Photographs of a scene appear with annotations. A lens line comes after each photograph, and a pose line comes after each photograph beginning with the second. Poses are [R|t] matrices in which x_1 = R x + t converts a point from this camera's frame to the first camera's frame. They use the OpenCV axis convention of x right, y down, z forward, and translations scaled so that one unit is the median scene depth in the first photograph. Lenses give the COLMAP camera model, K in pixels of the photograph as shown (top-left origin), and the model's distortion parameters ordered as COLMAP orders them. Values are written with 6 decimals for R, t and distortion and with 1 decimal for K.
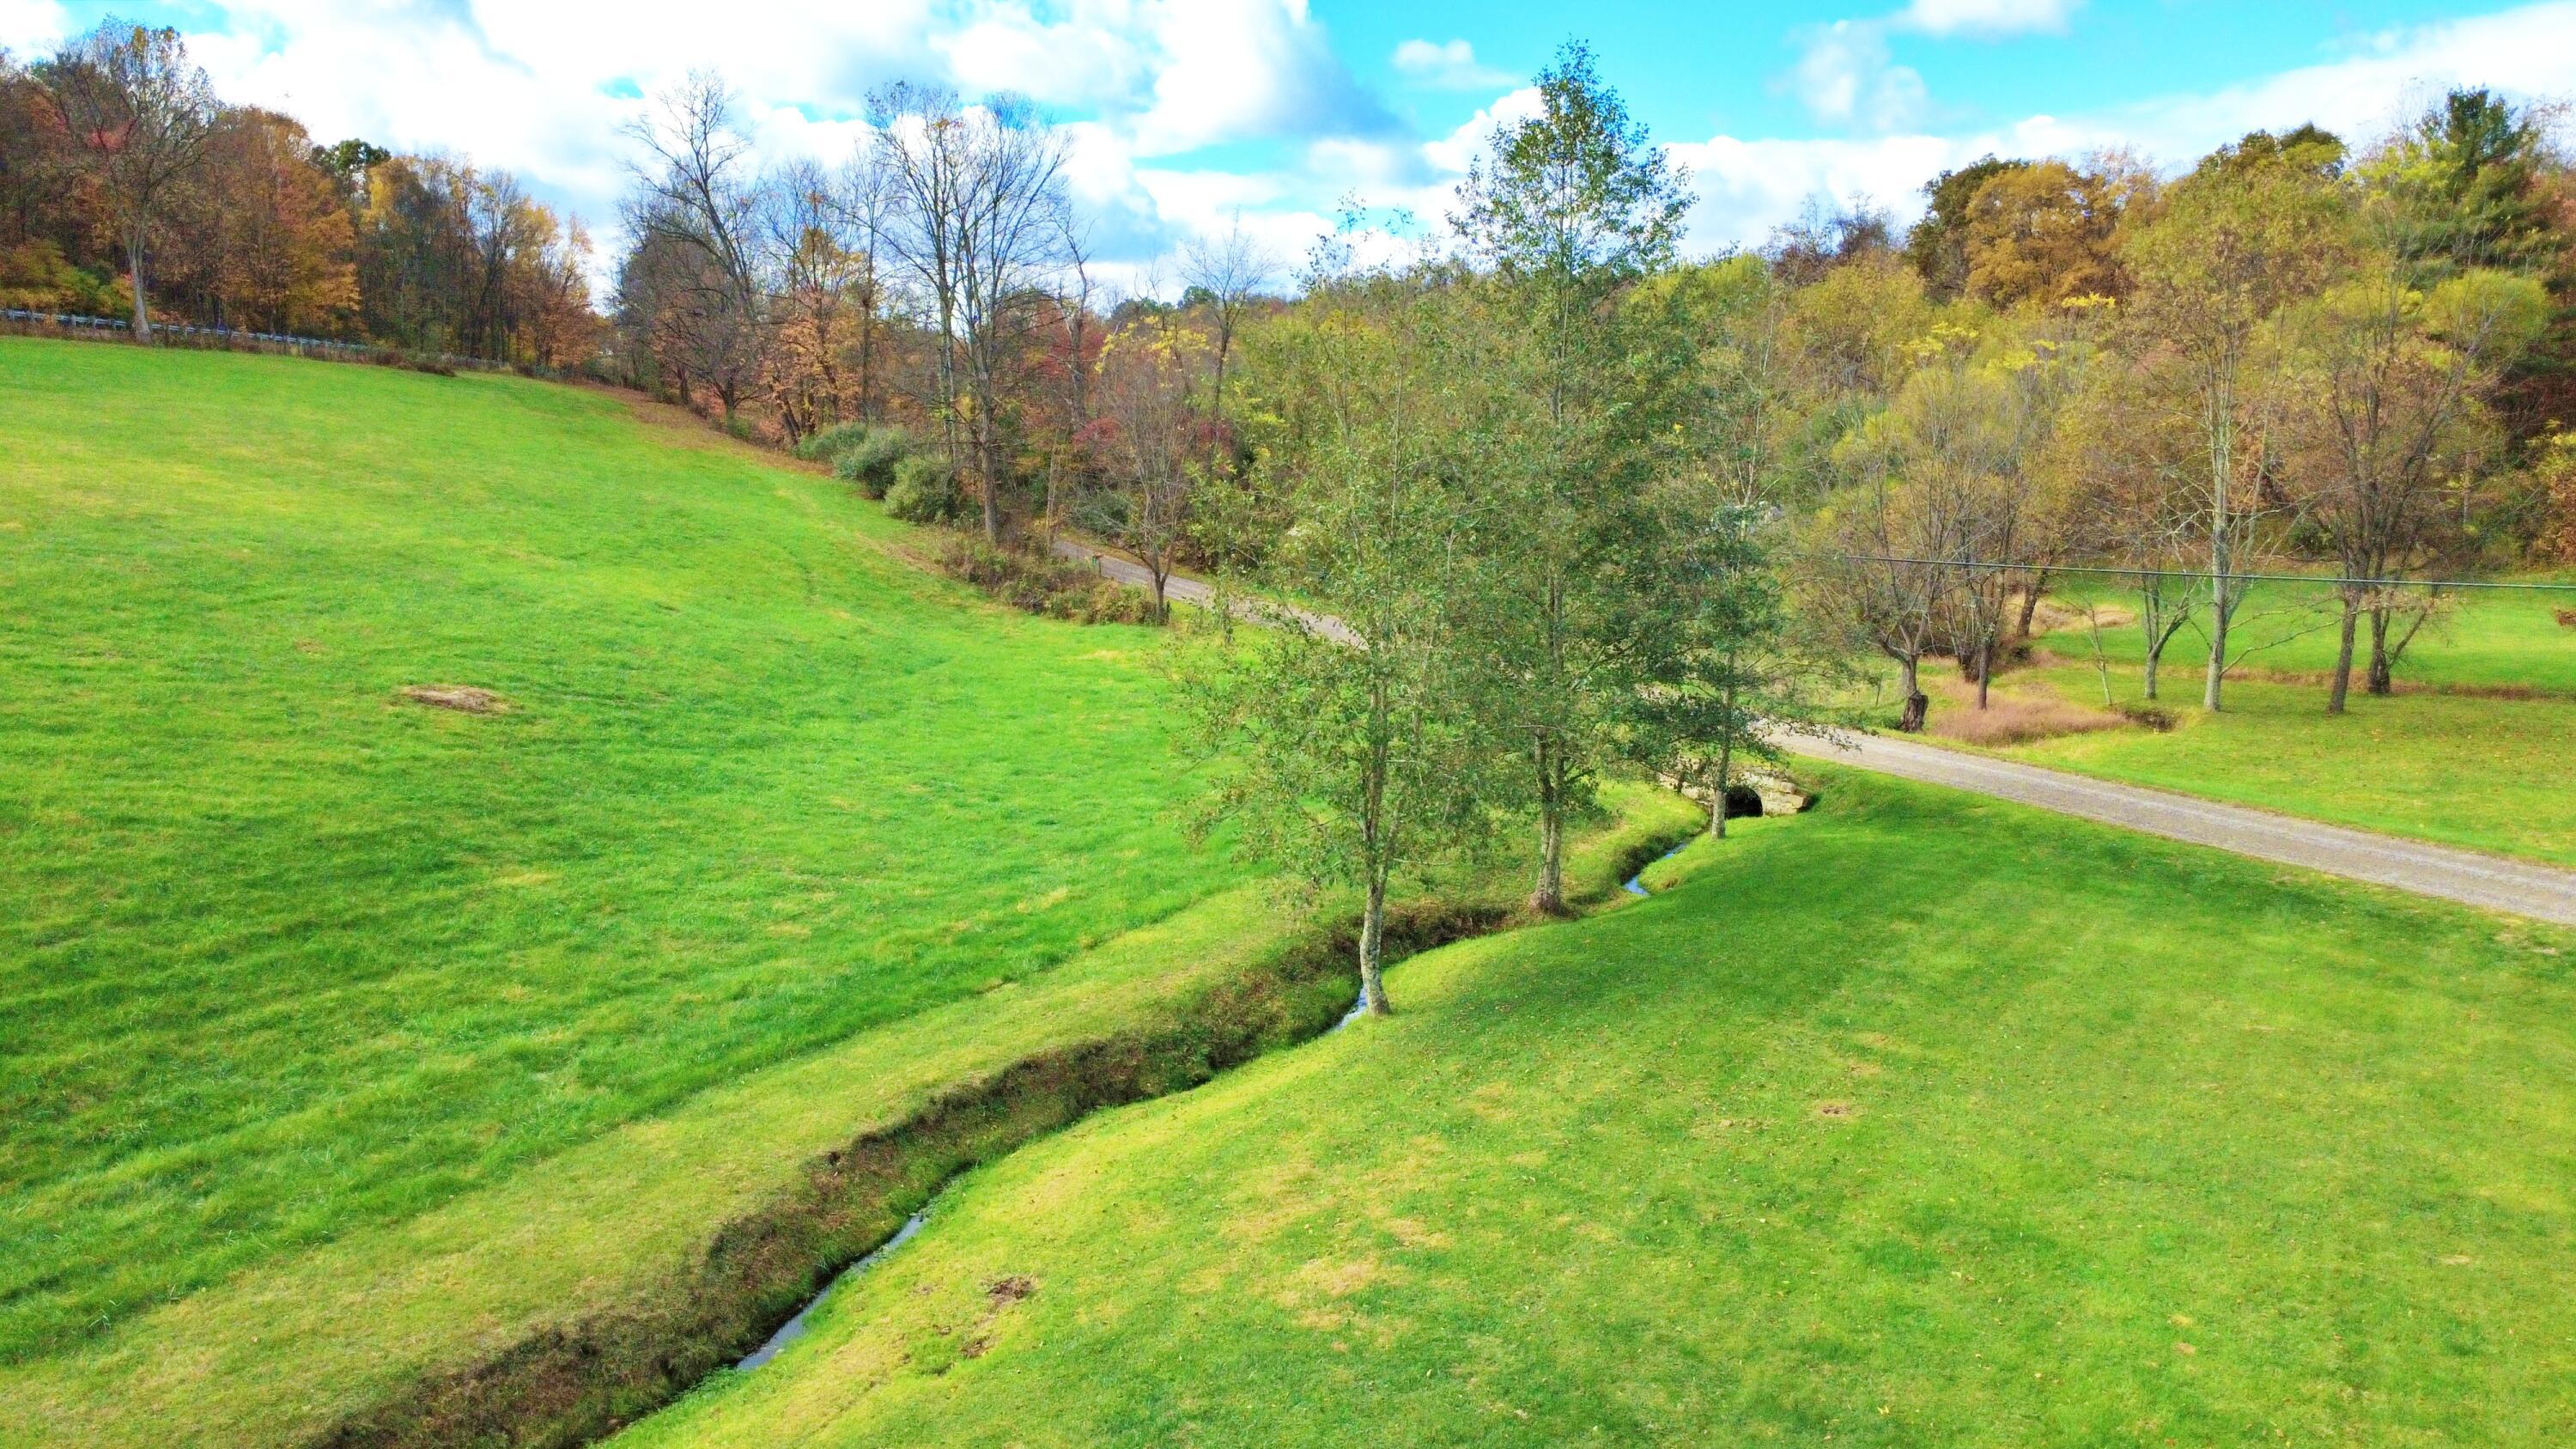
lens RADIAL K [[1869.7, 0, 1285.3], [0, 1869.7, 725.2], [0, 0, 1]] dist [-0.005636, 0.002864]
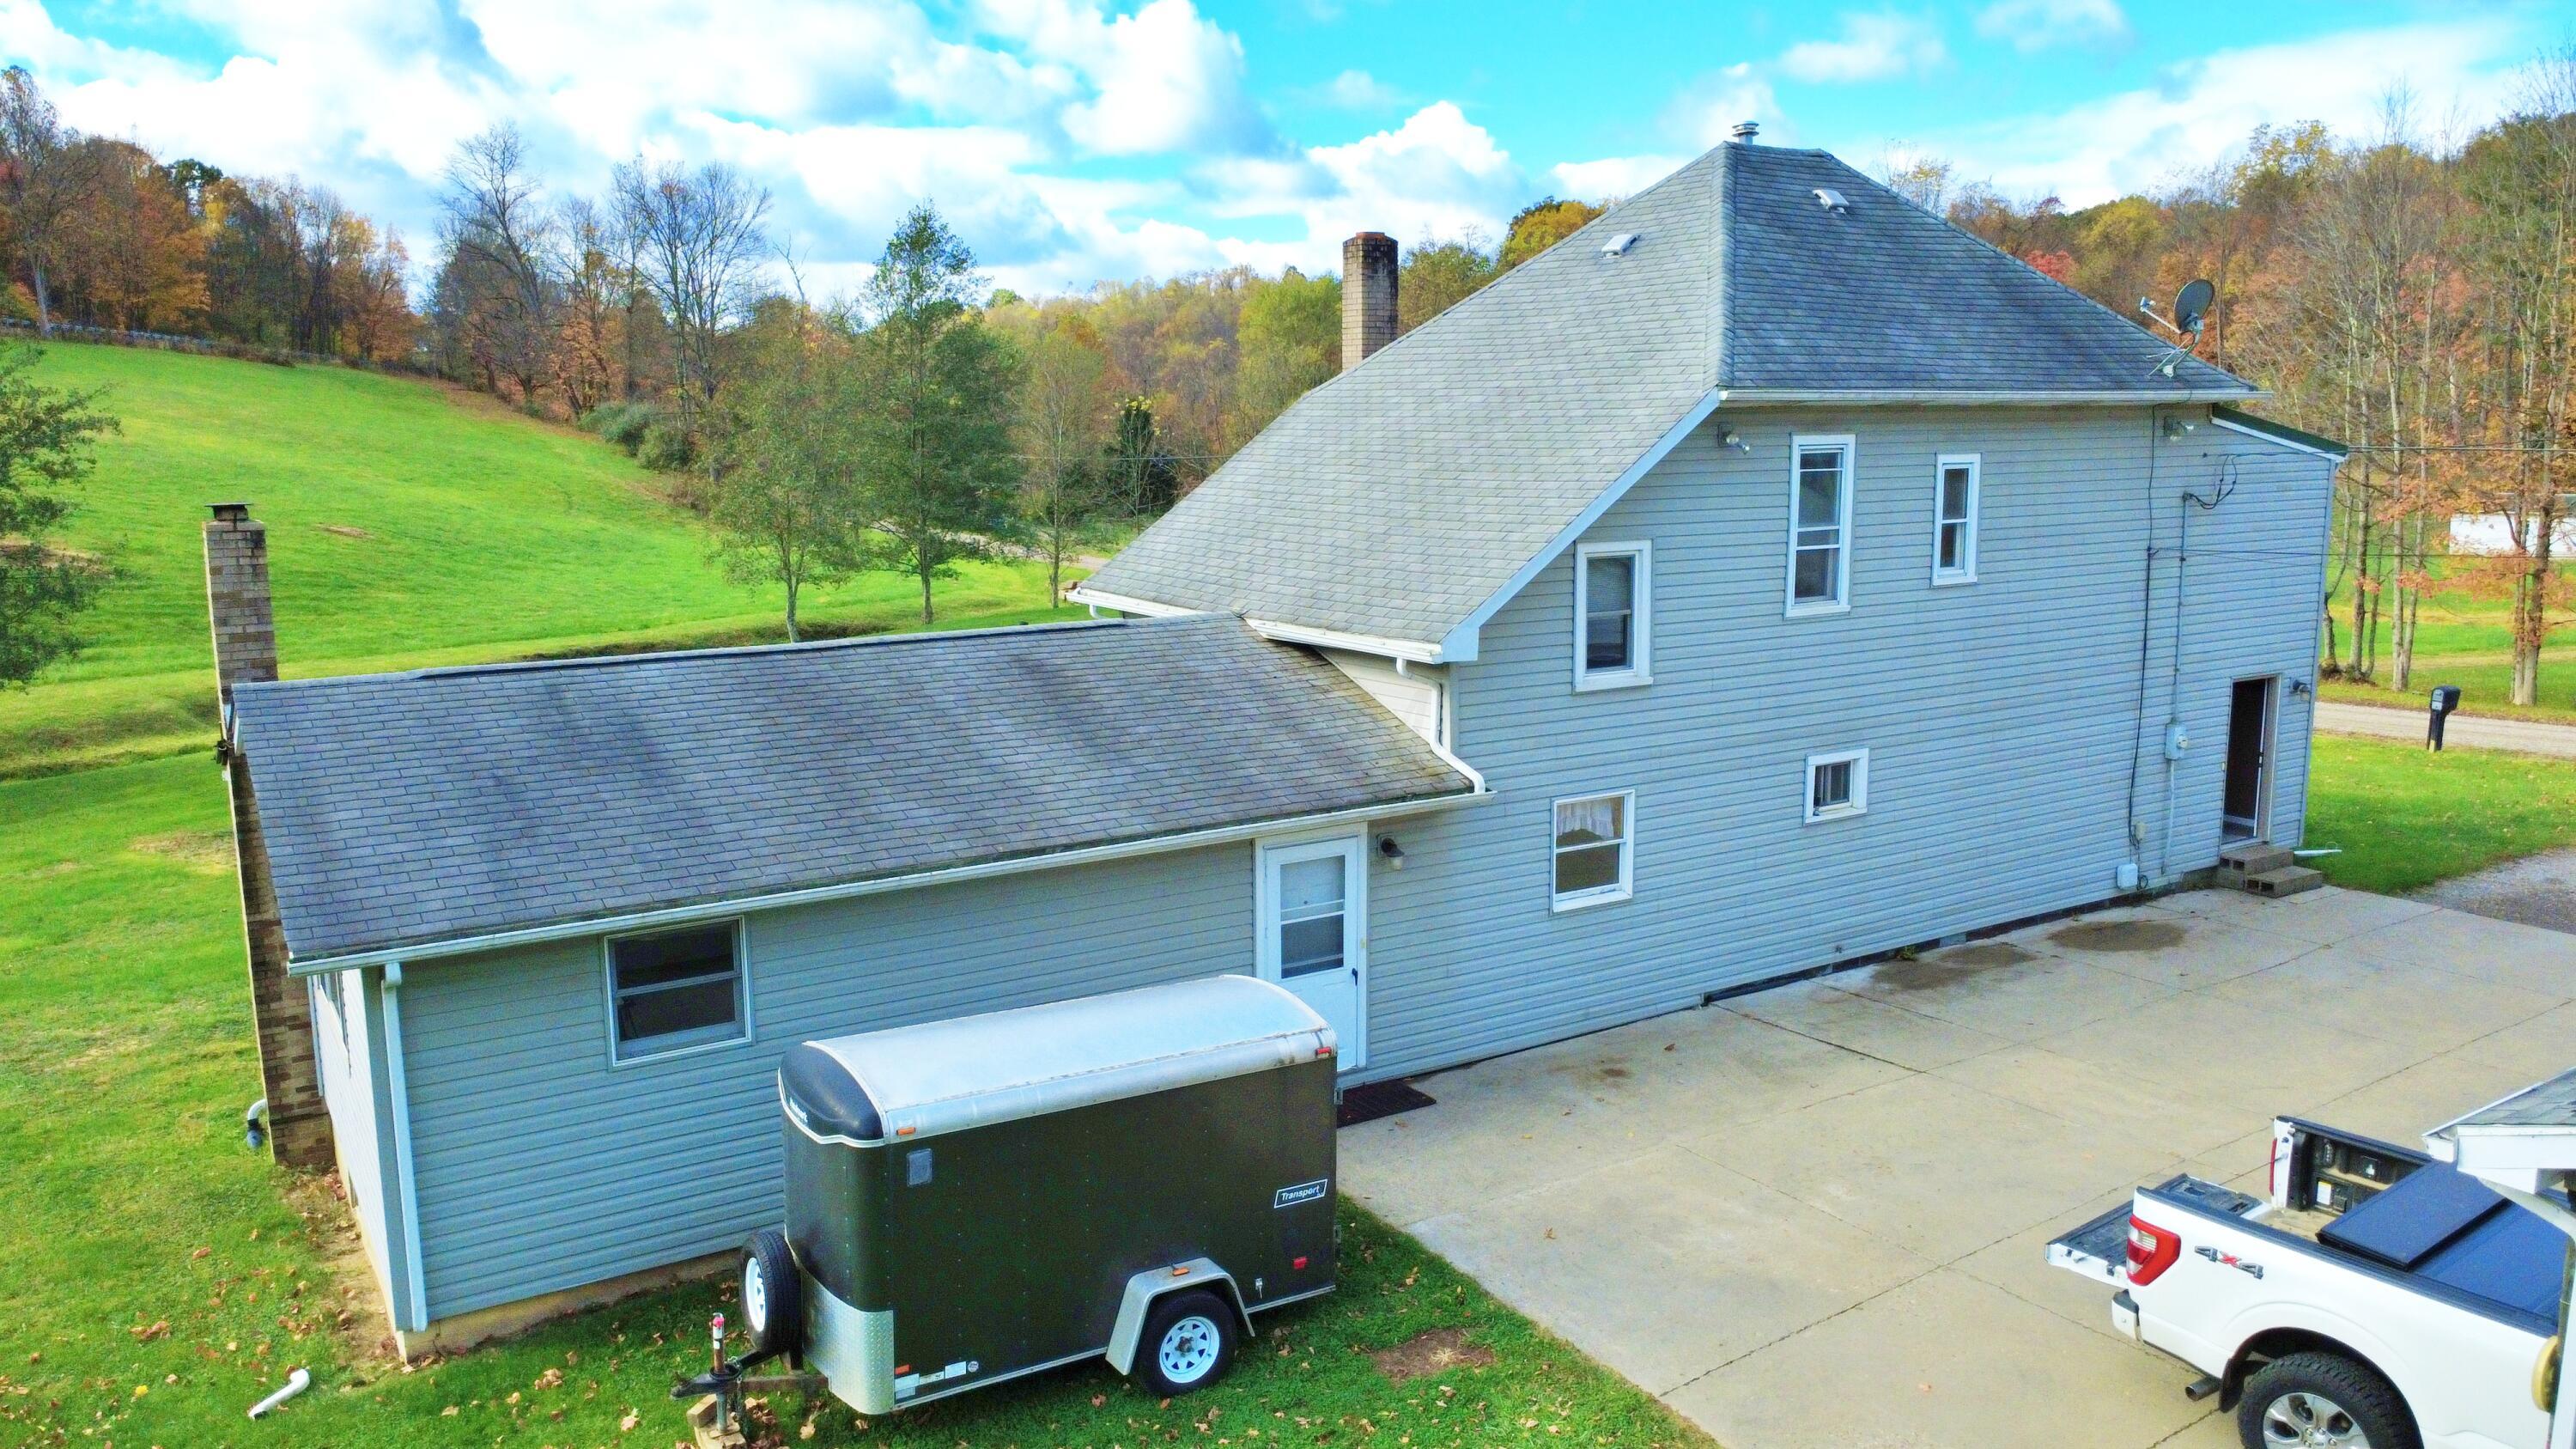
lens RADIAL K [[1862.8, 0, 1288.5], [0, 1862.8, 715.7], [0, 0, 1]] dist [0.000145, 0.000692]
pose [[0.996258, -0.012698, 0.085486, 0.096243], [0.013102, 0.999906, -0.004164, 0.055406], [-0.085425, 0.005268, 0.996331, -0.270515]]
